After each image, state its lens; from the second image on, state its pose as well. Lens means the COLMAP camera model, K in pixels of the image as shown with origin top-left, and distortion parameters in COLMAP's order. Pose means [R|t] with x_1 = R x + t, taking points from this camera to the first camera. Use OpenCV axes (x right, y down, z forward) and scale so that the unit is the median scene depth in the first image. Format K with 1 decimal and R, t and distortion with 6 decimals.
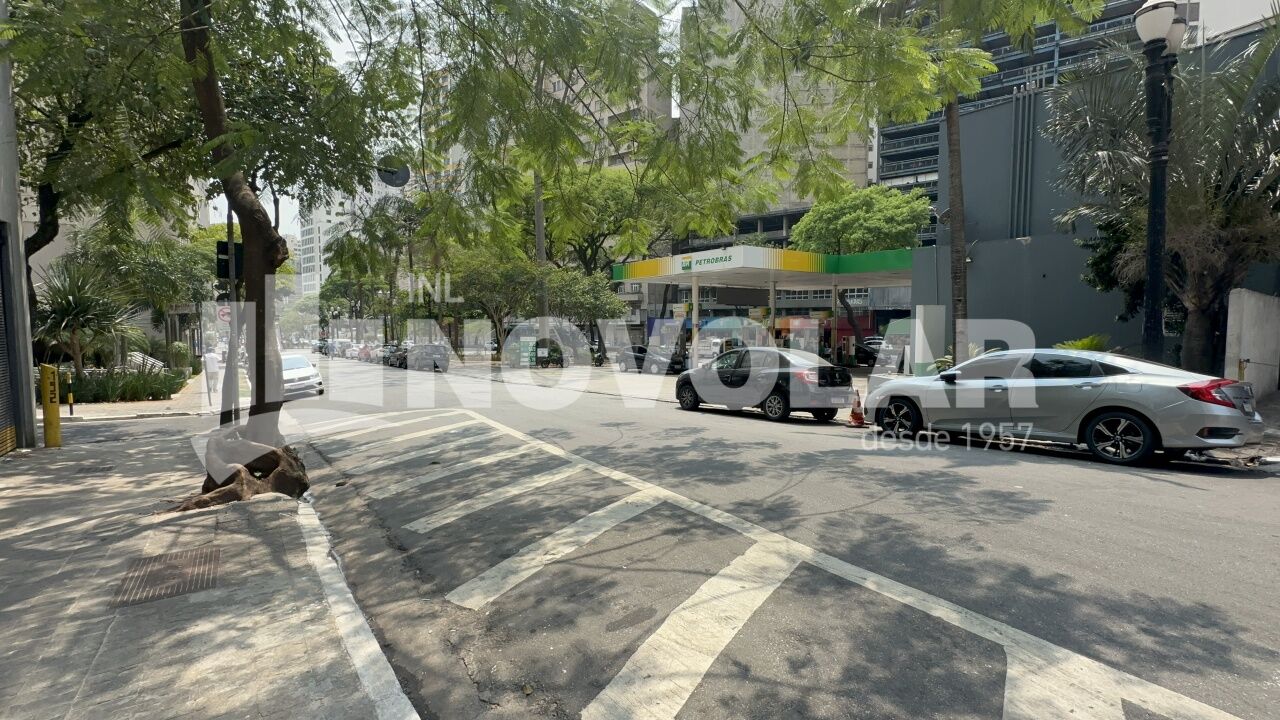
lens RADIAL K [[558.6, 0, 640.0], [0, 558.6, 360.0], [0, 0, 1]] dist [-0.001881, 0.000979]
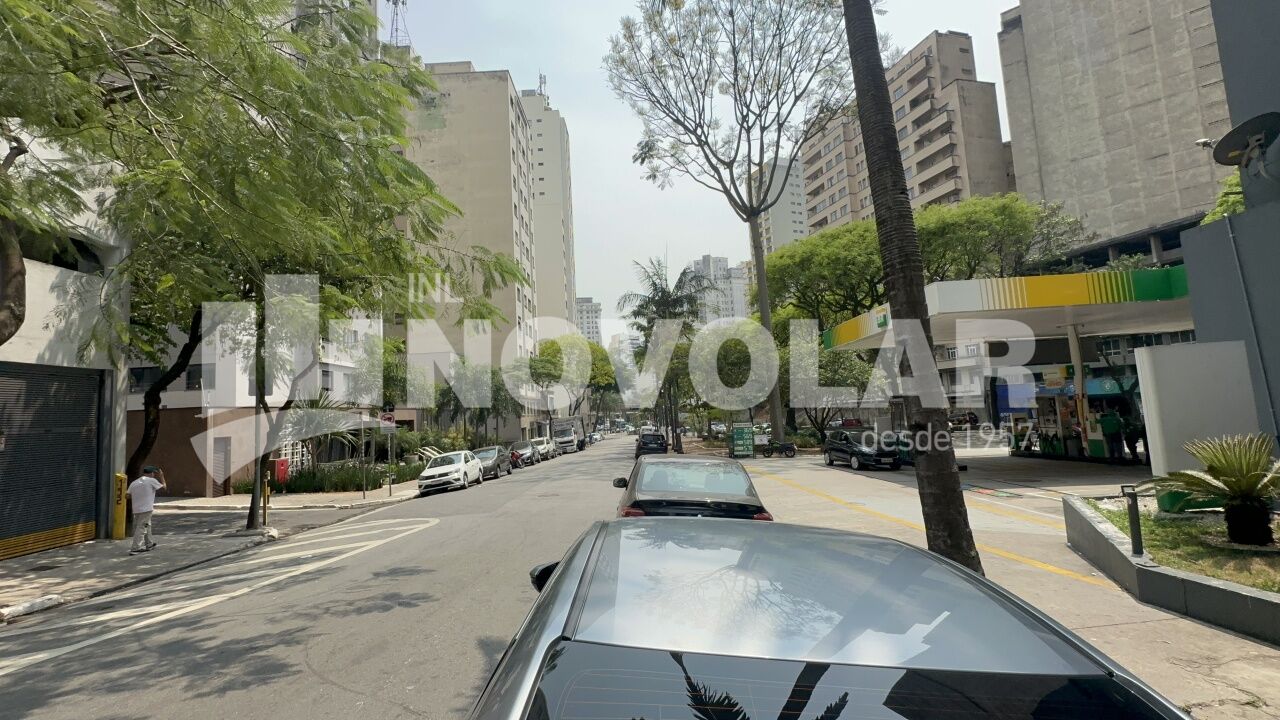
lens RADIAL K [[558.6, 0, 640.0], [0, 558.6, 360.0], [0, 0, 1]] dist [-0.001881, 0.000979]
pose [[0.808193, -0.097813, -0.580738, 0.203159], [0.015691, 0.989337, -0.144796, -0.013765], [0.588708, 0.107911, 0.801110, 0.184718]]
